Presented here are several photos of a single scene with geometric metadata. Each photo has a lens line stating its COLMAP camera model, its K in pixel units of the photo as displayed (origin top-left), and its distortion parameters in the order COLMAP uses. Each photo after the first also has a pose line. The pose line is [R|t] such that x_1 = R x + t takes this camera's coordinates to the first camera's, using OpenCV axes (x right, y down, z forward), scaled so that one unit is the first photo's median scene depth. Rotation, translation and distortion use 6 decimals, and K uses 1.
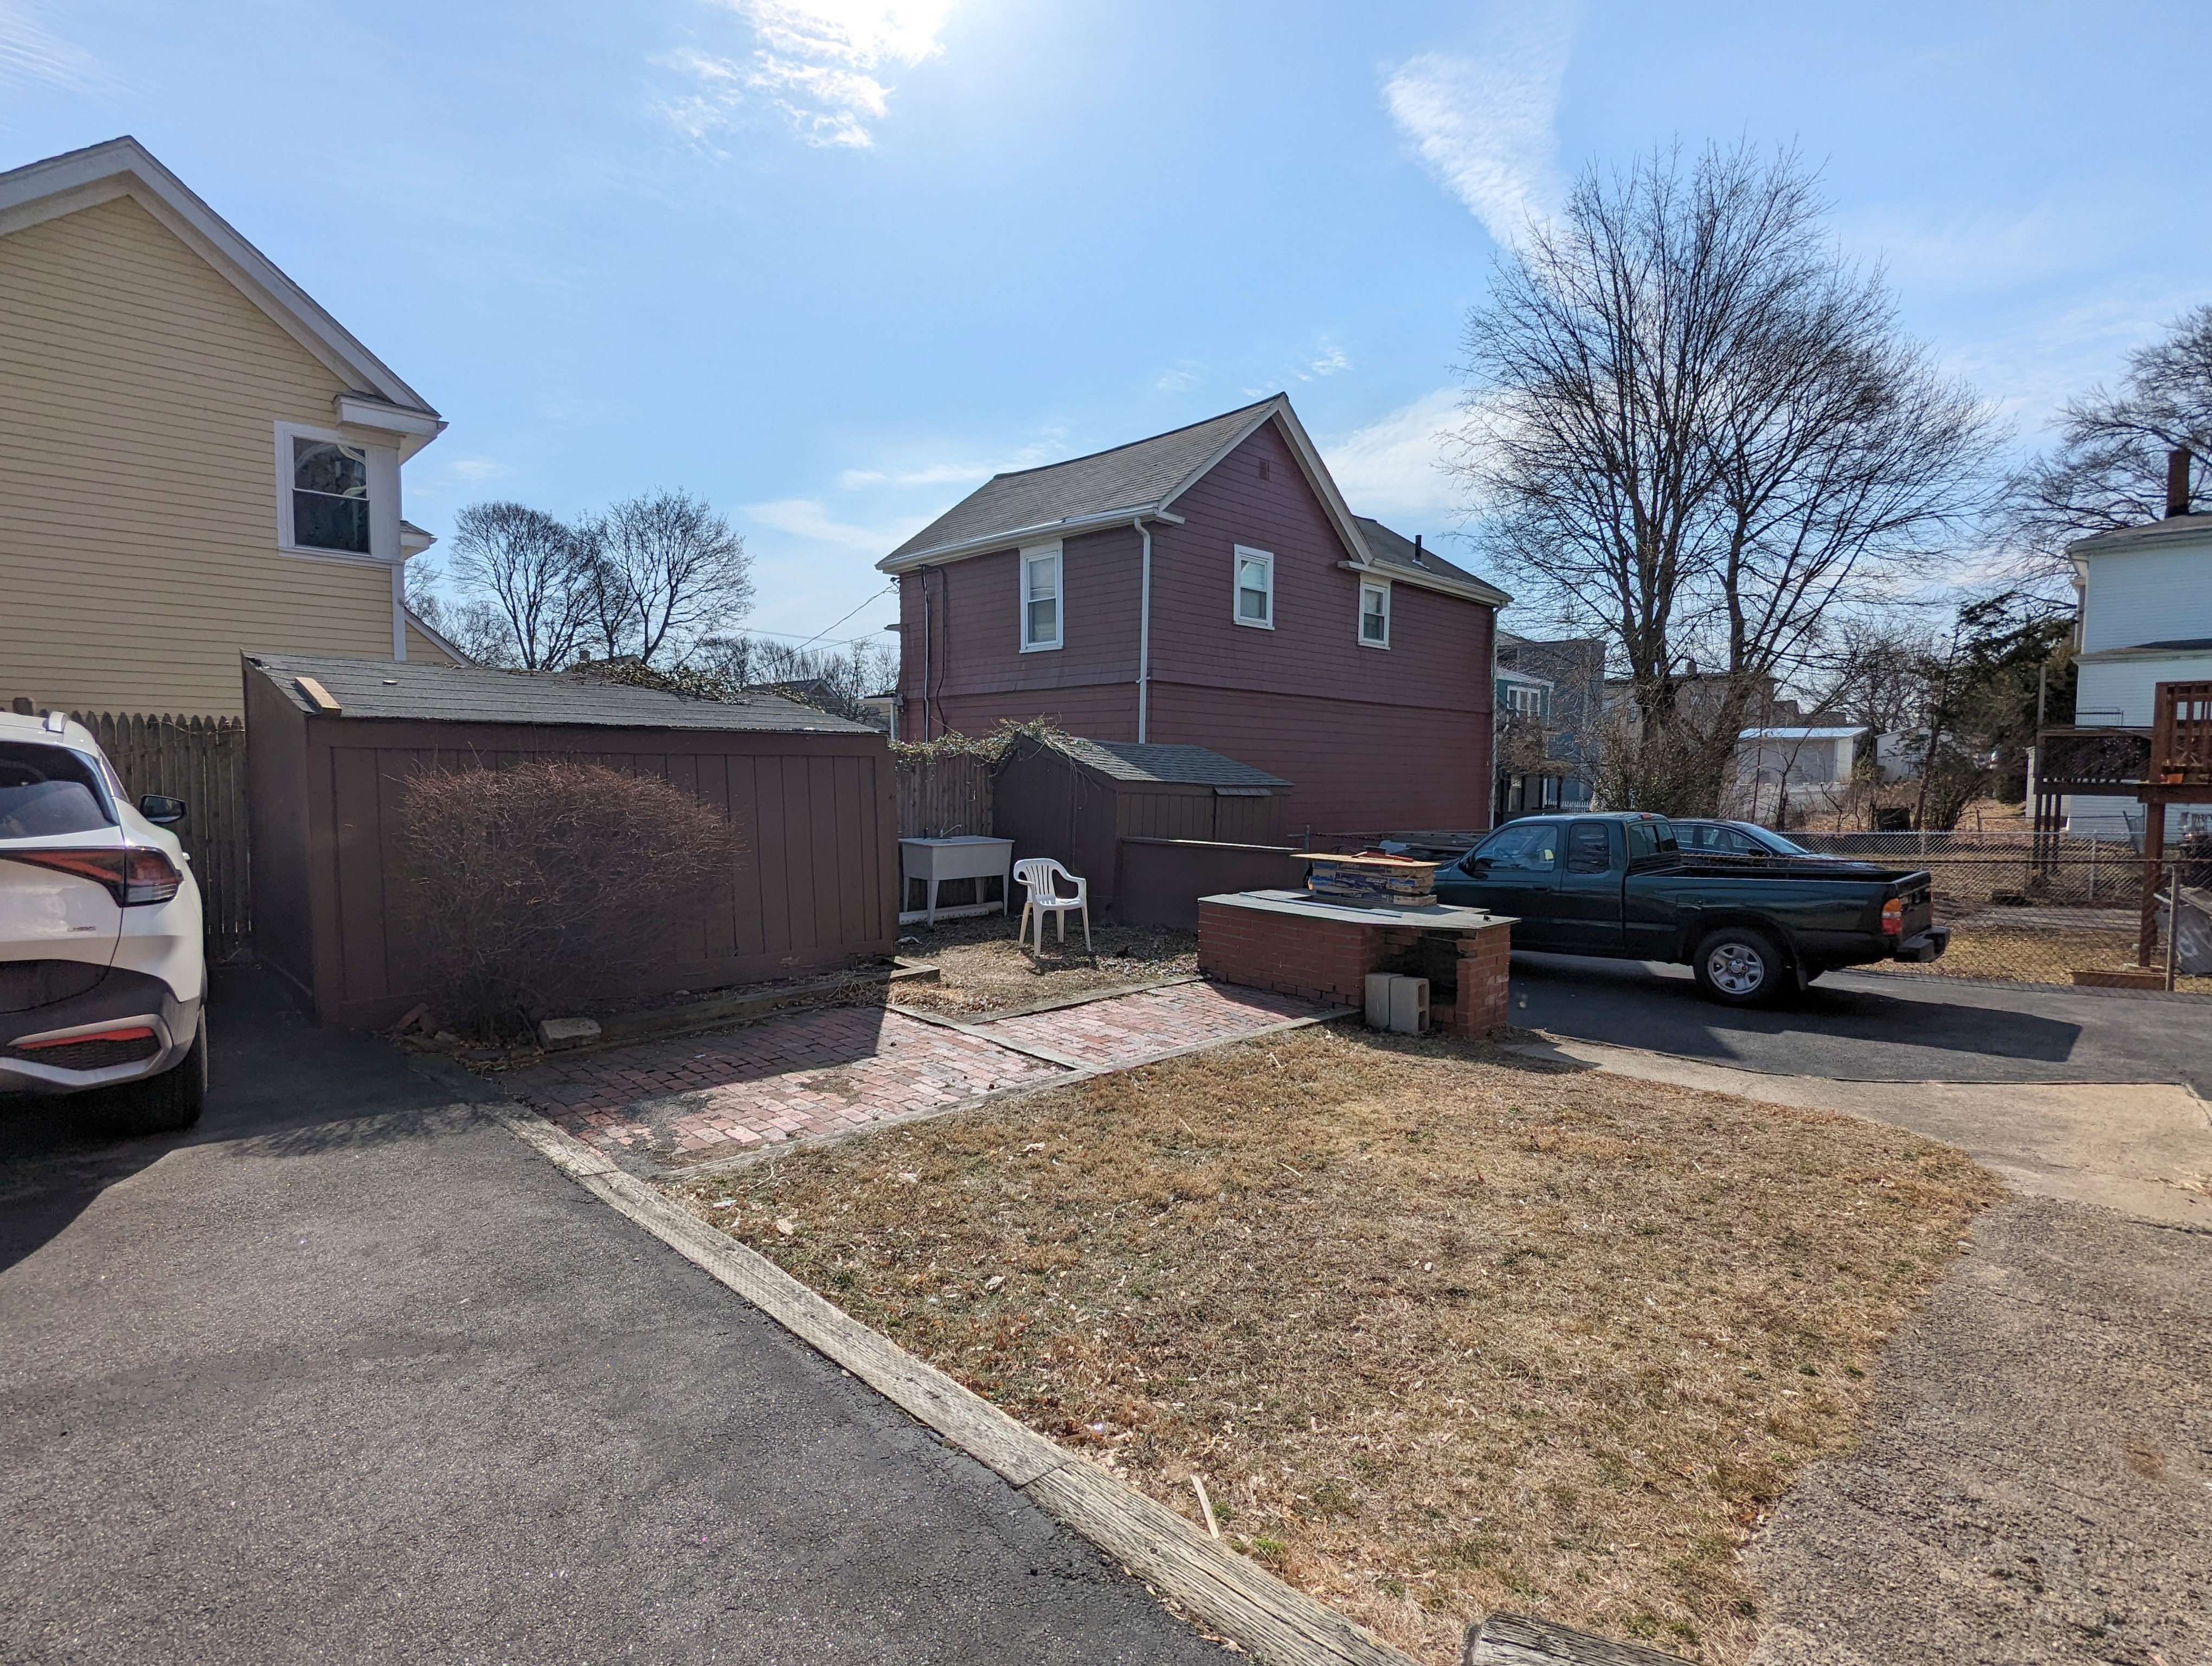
lens RADIAL K [[1105.5, 0, 1105.1], [0, 1105.5, 831.6], [0, 0, 1]] dist [-0.000028, 0.000150]
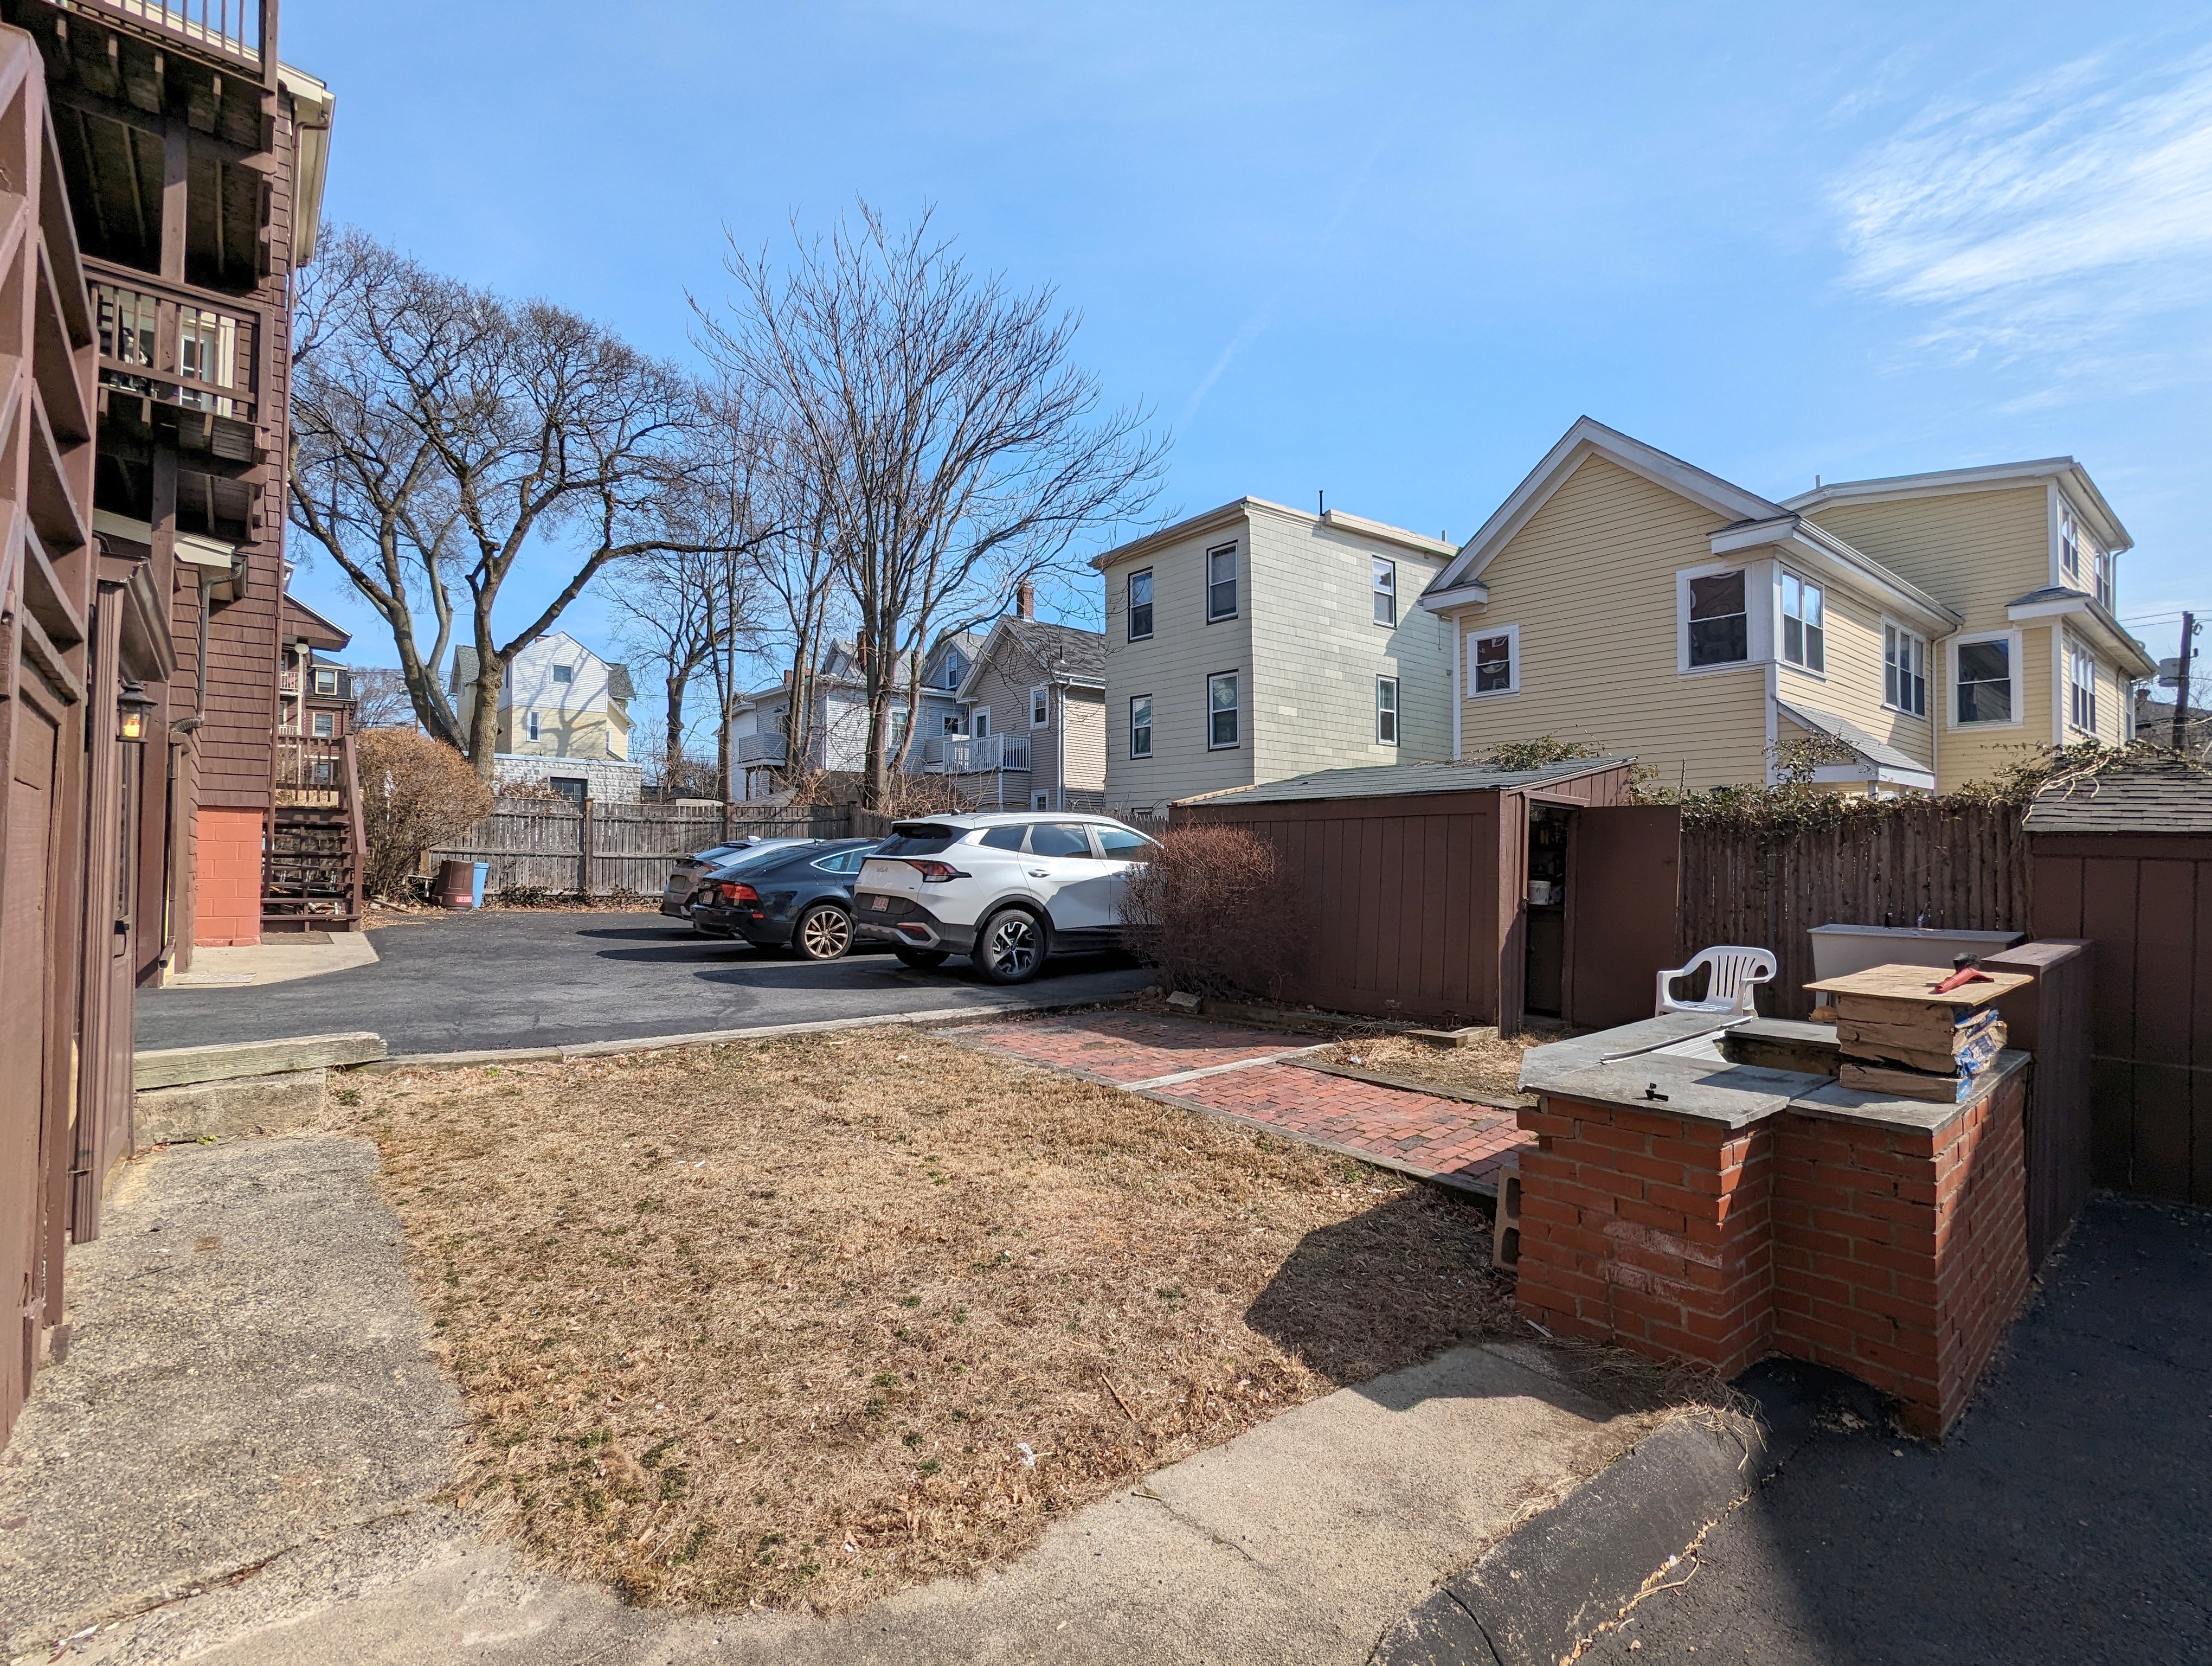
lens RADIAL K [[1048.7, 0, 1103.3], [0, 1048.7, 825.3], [0, 0, 1]] dist [-0.000034, 0.000639]
pose [[-0.085782, -0.041535, -0.995448, 0.910434], [-0.063972, 0.997299, -0.036099, -0.004913], [0.994258, 0.060584, -0.088208, 0.920602]]
